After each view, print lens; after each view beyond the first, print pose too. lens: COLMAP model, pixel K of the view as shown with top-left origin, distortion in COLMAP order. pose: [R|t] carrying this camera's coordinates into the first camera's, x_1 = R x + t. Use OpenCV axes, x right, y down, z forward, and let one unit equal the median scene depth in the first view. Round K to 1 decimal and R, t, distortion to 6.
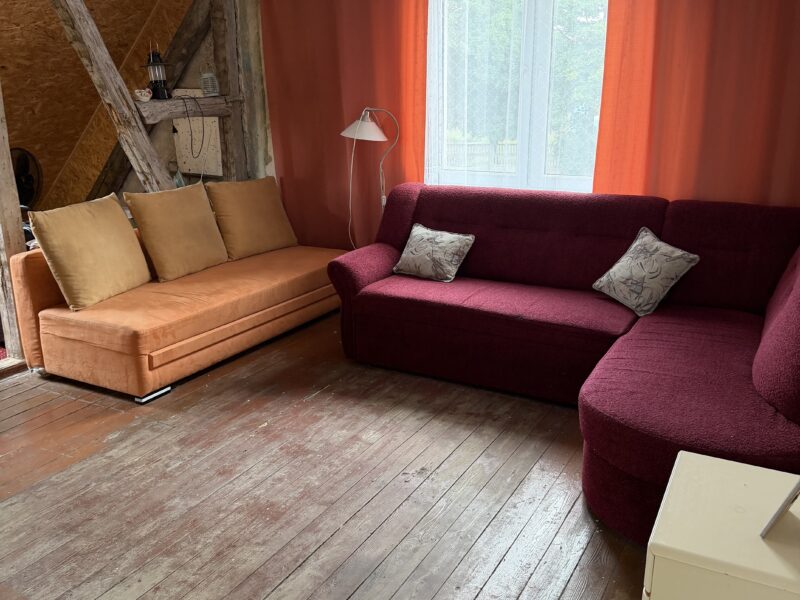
lens RADIAL K [[764.7, 0, 400.0], [0, 764.7, 300.0], [0, 0, 1]] dist [-0.010774, -0.101103]
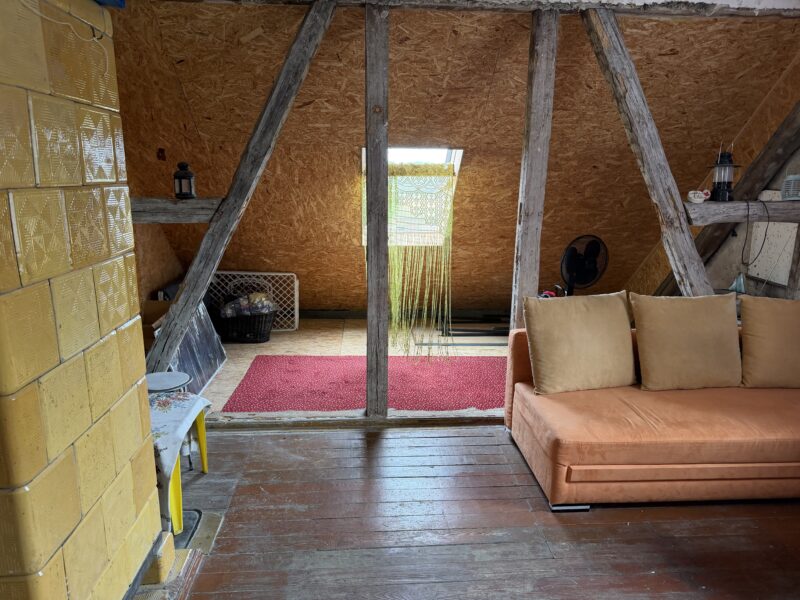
lens RADIAL K [[552.5, 0, 400.0], [0, 552.5, 300.0], [0, 0, 1]] dist [0.001857, -0.001363]
pose [[0.543314, 0.188484, -0.818098, 0.069302], [-0.236733, 0.969323, 0.066107, -0.104152], [0.805461, 0.157754, 0.571267, 0.329157]]
